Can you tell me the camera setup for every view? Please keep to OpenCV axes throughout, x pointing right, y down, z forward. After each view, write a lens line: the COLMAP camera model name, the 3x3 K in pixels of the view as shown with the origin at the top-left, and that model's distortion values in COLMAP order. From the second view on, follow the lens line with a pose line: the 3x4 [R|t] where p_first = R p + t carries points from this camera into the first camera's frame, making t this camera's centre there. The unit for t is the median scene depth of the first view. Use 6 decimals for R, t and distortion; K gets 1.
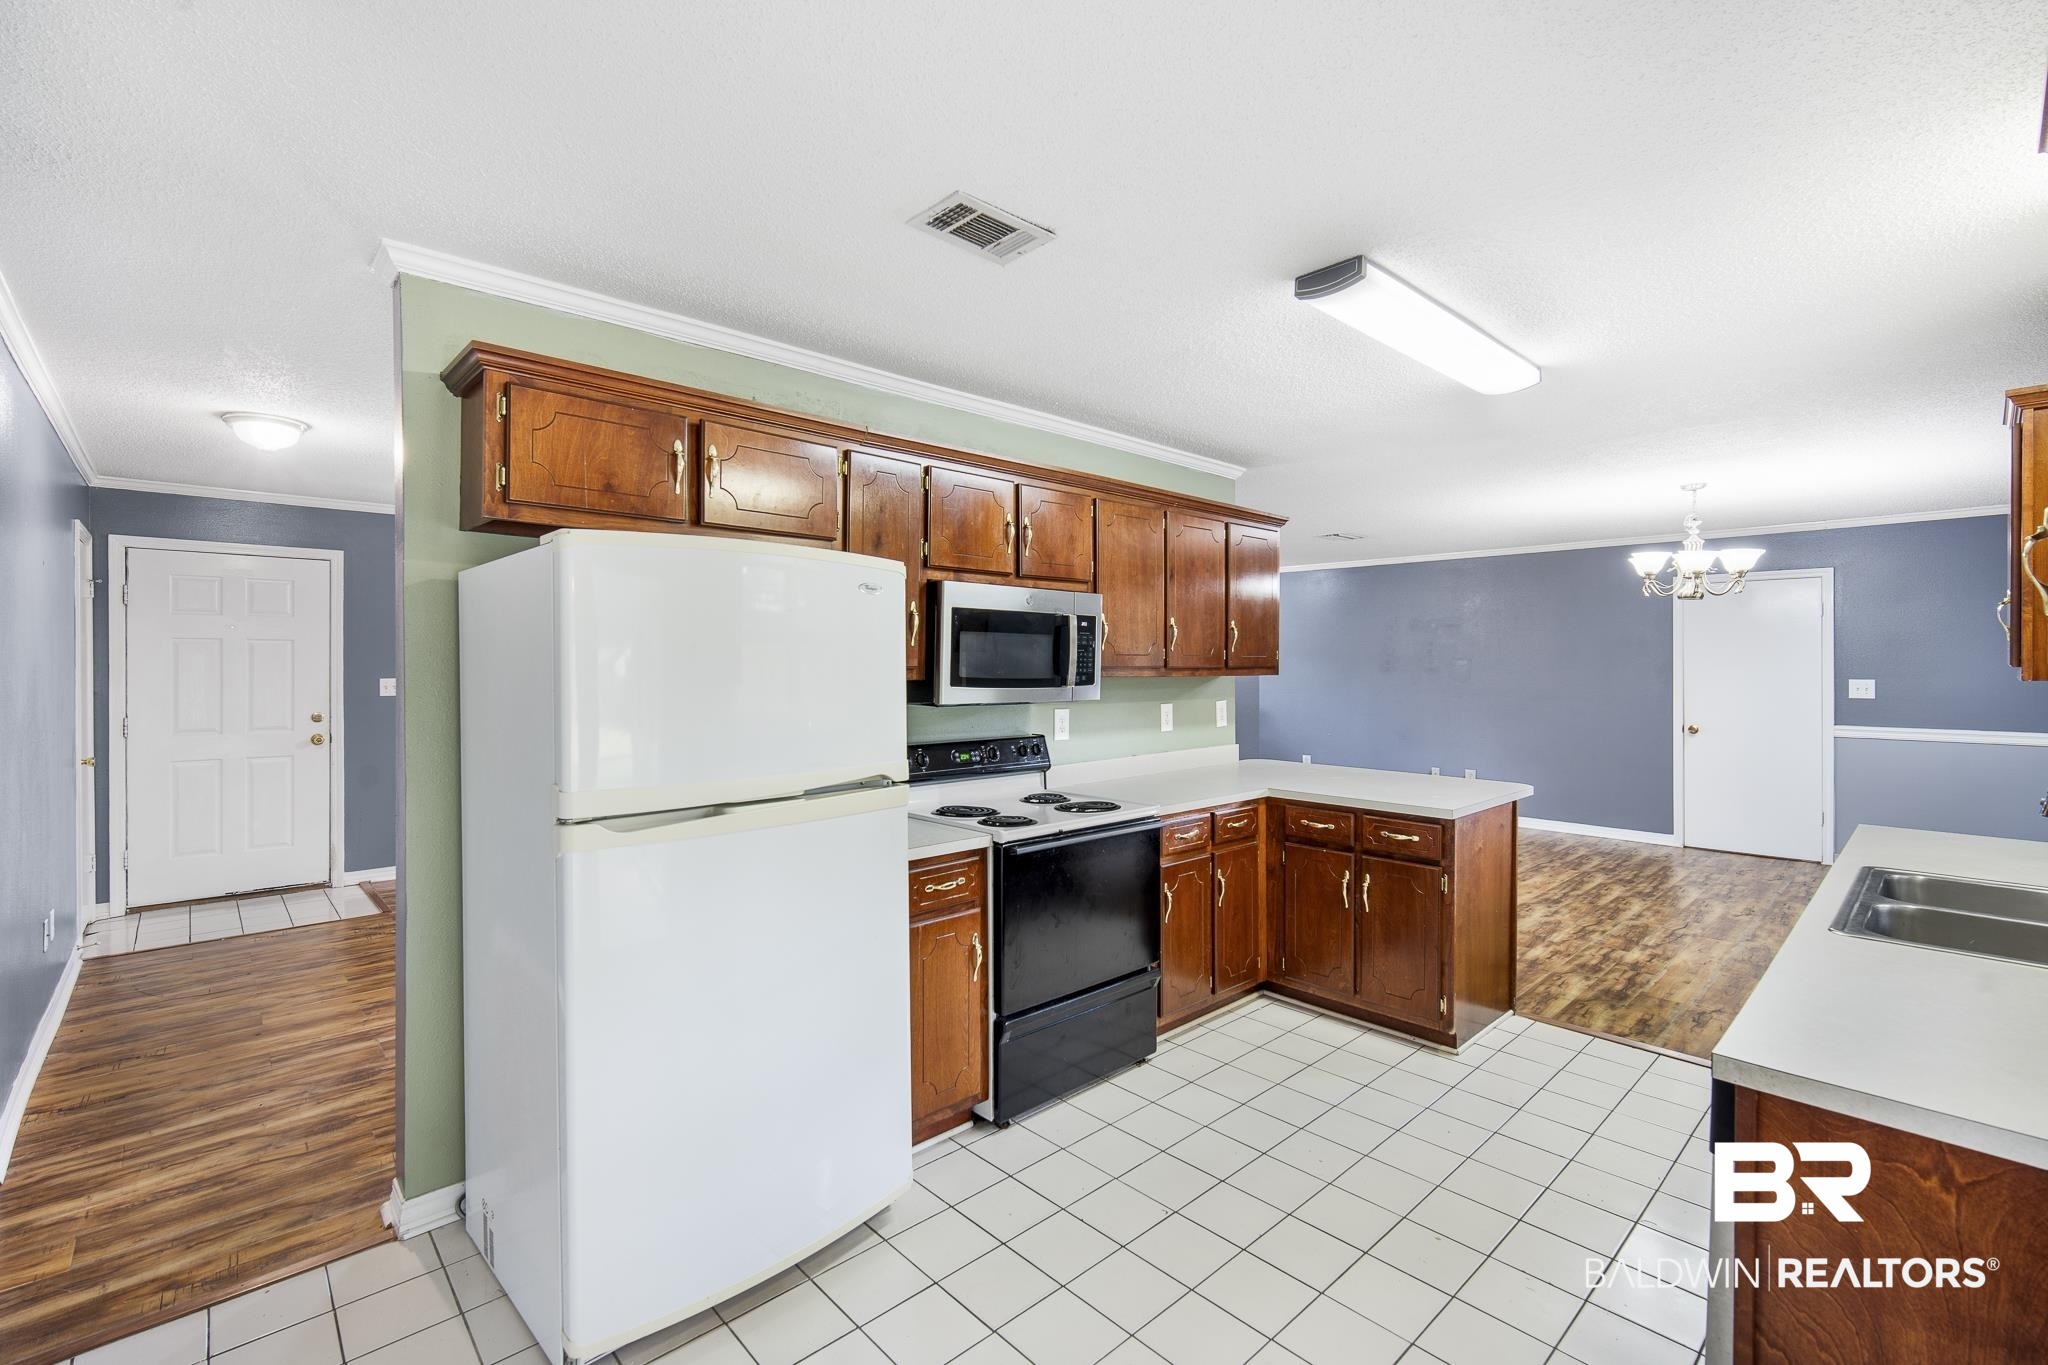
lens RADIAL K [[887.1, 0, 1020.4], [0, 887.1, 679.8], [0, 0, 1]] dist [-0.006291, 0.000459]
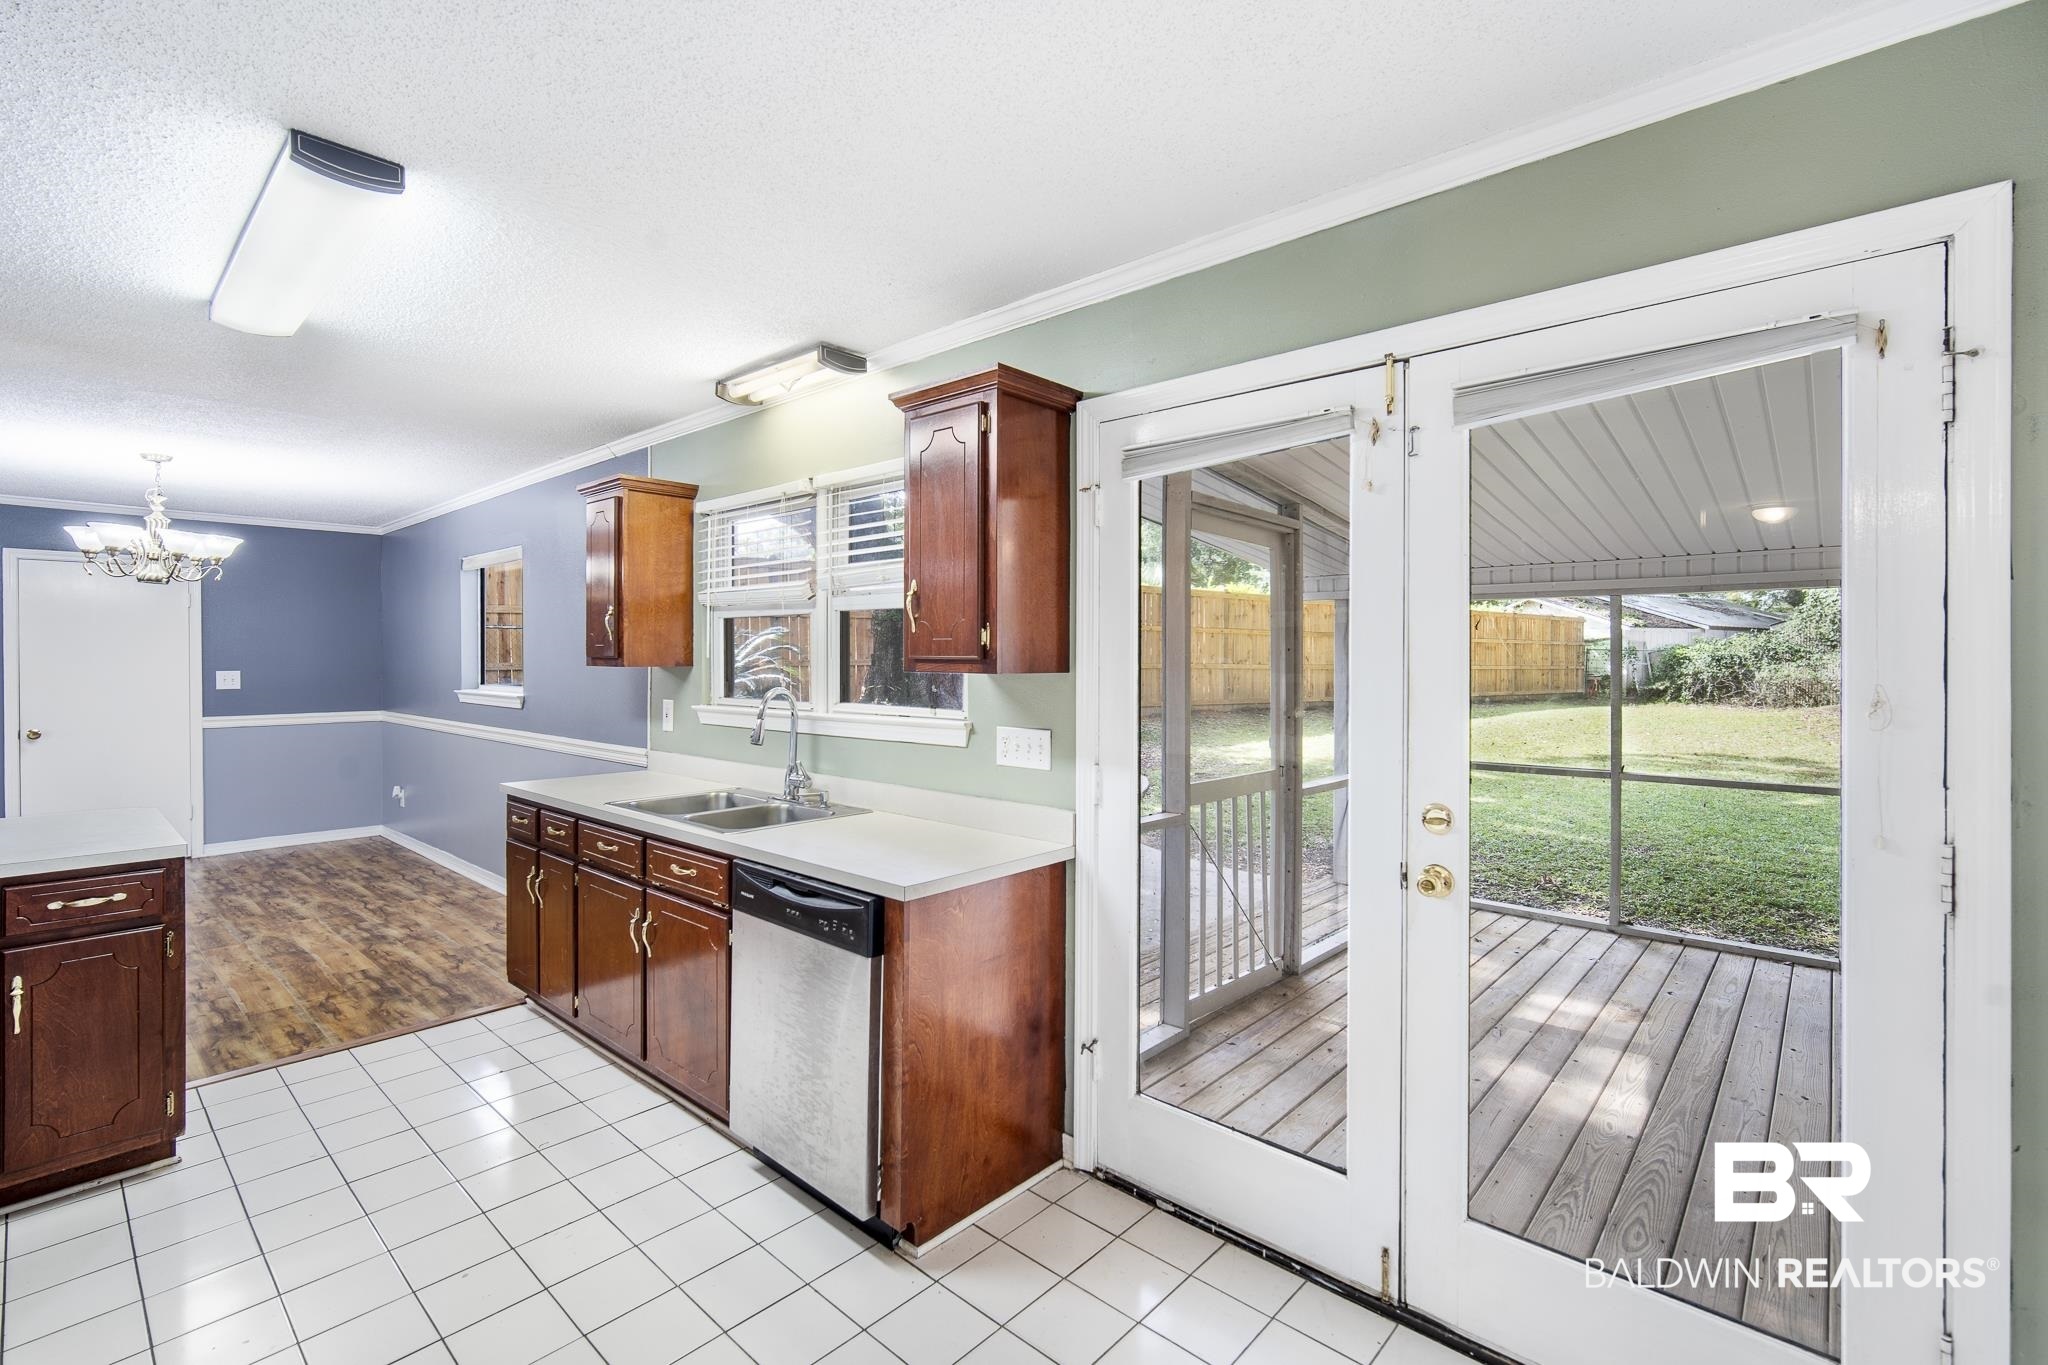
lens RADIAL K [[913.6, 0, 997.0], [0, 913.6, 659.8], [0, 0, 1]] dist [0.000056, -0.000159]
pose [[-0.074372, -0.001839, 0.997229, -0.272280], [0.016038, 0.999867, 0.003040, -0.003173], [-0.997102, 0.016220, -0.074333, 0.265593]]
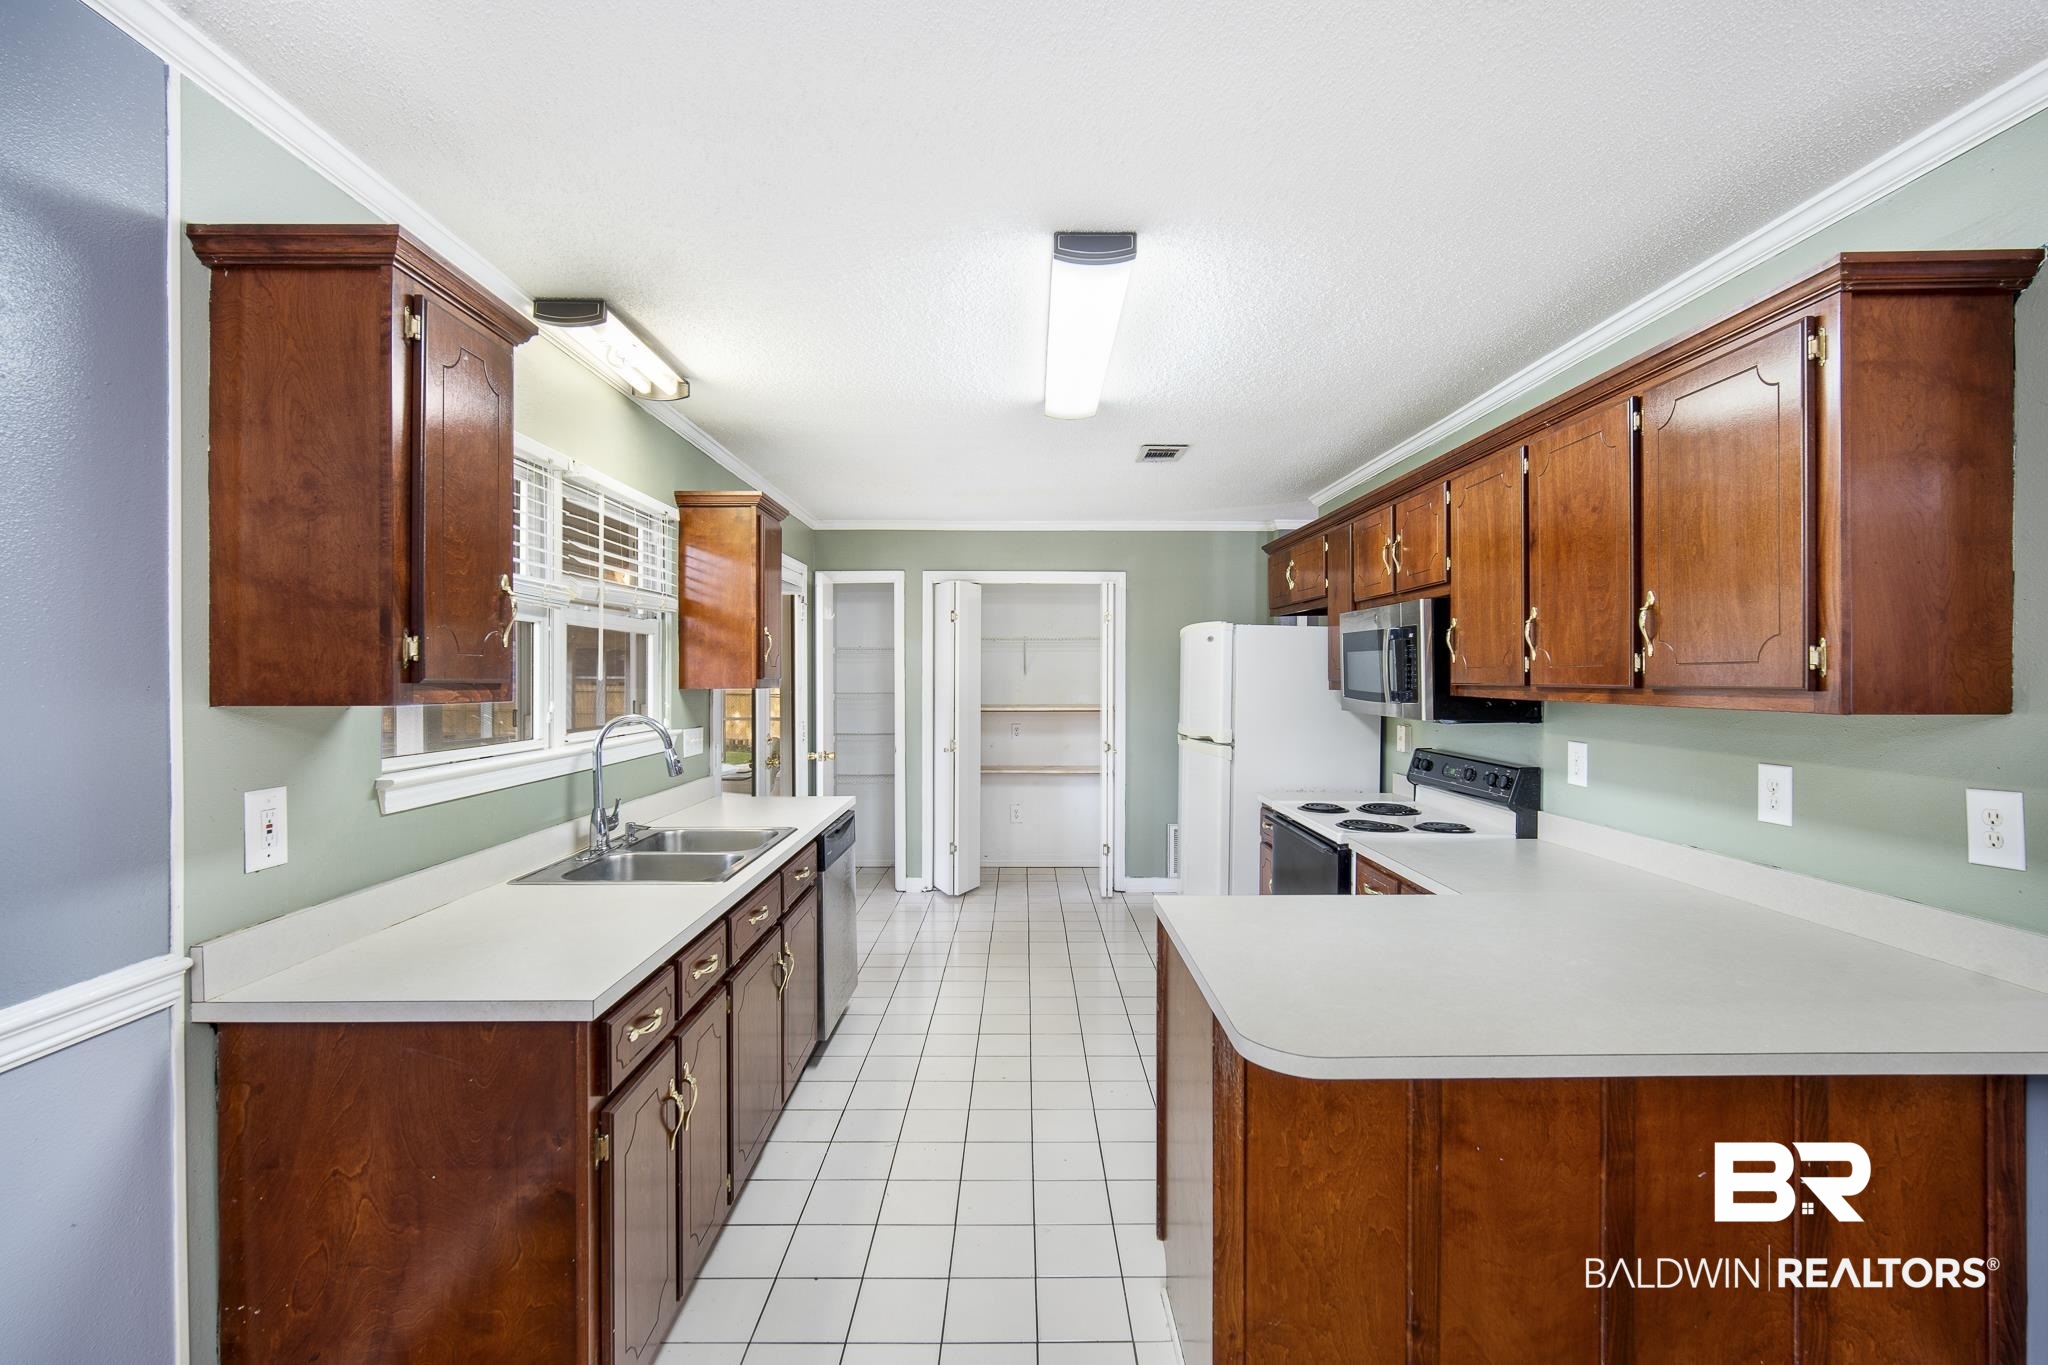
lens RADIAL K [[892.9, 0, 1032.4], [0, 892.9, 678.5], [0, 0, 1]] dist [-0.002151, -0.000194]
pose [[-0.667821, 0.001108, -0.744321, 0.802930], [-0.014707, 0.999784, 0.014684, -0.020880], [0.744177, 0.020752, -0.667661, 1.045548]]
